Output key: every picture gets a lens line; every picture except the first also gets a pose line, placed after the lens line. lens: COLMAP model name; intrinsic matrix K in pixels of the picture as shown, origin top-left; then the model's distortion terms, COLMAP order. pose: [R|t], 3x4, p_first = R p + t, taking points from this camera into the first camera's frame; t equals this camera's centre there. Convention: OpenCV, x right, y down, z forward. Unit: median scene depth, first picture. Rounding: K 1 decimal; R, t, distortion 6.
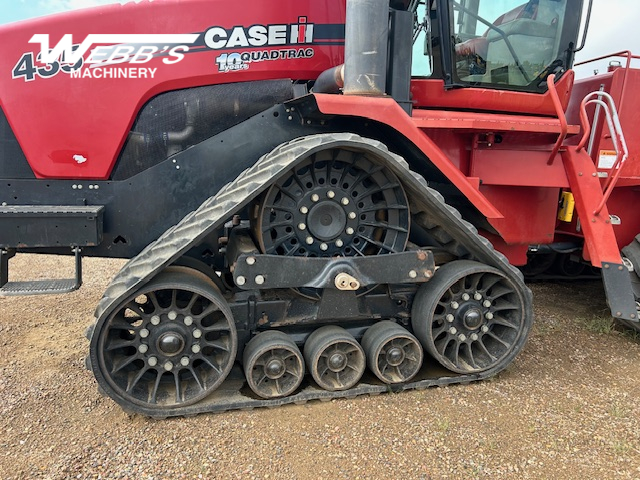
lens RADIAL K [[506.1, 0, 324.9], [0, 506.1, 241.1], [0, 0, 1]] dist [0.068724, -0.047731]
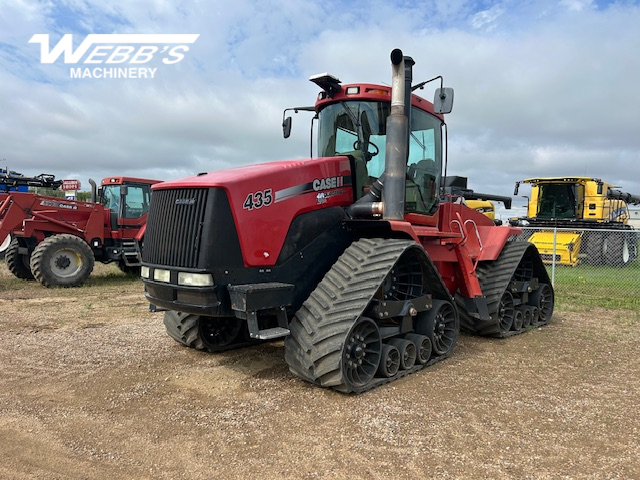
lens RADIAL K [[506.1, 0, 319.9], [0, 506.1, 221.7], [0, 0, 1]] dist [0.068724, -0.047731]
pose [[0.823413, 0.010560, 0.567344, -1.309545], [0.085805, 0.986013, -0.142884, -0.015062], [-0.560917, 0.166334, 0.810990, -0.463886]]
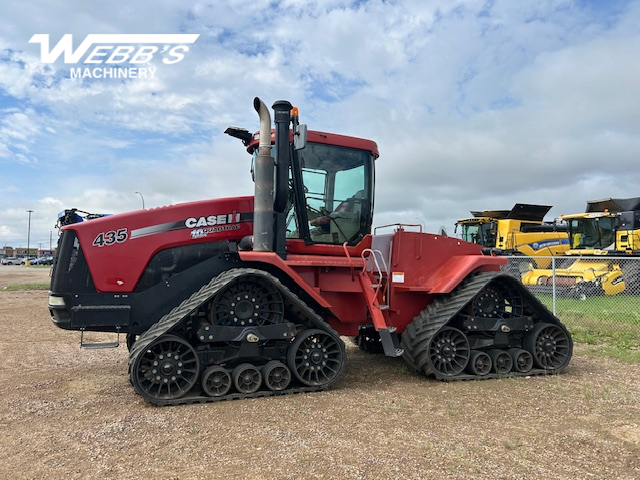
lens RADIAL K [[506.1, 0, 323.8], [0, 506.1, 227.5], [0, 0, 1]] dist [0.068724, -0.047731]
pose [[0.992798, 0.000015, 0.119799, 0.078051], [0.028624, 0.971005, -0.237338, 0.134477], [-0.116329, 0.239058, 0.964012, -1.115831]]
